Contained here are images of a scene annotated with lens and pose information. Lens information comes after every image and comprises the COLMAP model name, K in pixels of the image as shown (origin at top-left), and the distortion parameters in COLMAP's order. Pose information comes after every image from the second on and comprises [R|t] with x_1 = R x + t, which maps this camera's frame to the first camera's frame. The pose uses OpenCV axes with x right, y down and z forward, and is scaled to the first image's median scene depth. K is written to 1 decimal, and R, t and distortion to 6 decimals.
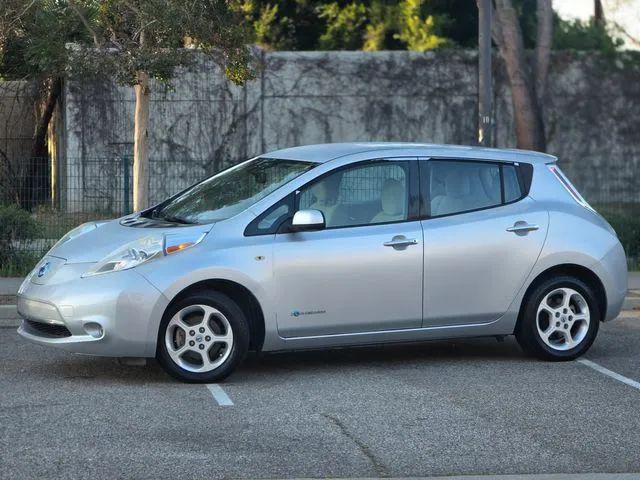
lens RADIAL K [[2127.4, 0, 320.0], [0, 2127.4, 240.0], [0, 0, 1]] dist [0.366743, -0.742254]
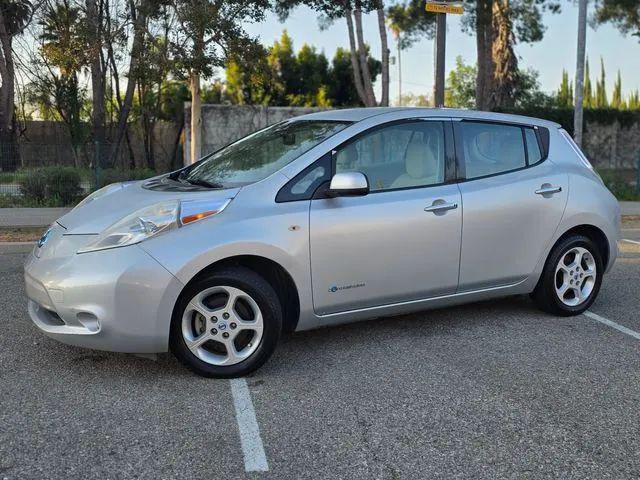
lens RADIAL K [[648.0, 0, 318.6], [0, 648.0, 225.2], [0, 0, 1]] dist [0.073994, -0.021914]
pose [[0.998299, -0.001652, 0.058272, -0.033251], [-0.002274, 0.997734, 0.067248, -0.010218], [-0.058251, -0.067267, 0.996033, 0.732133]]
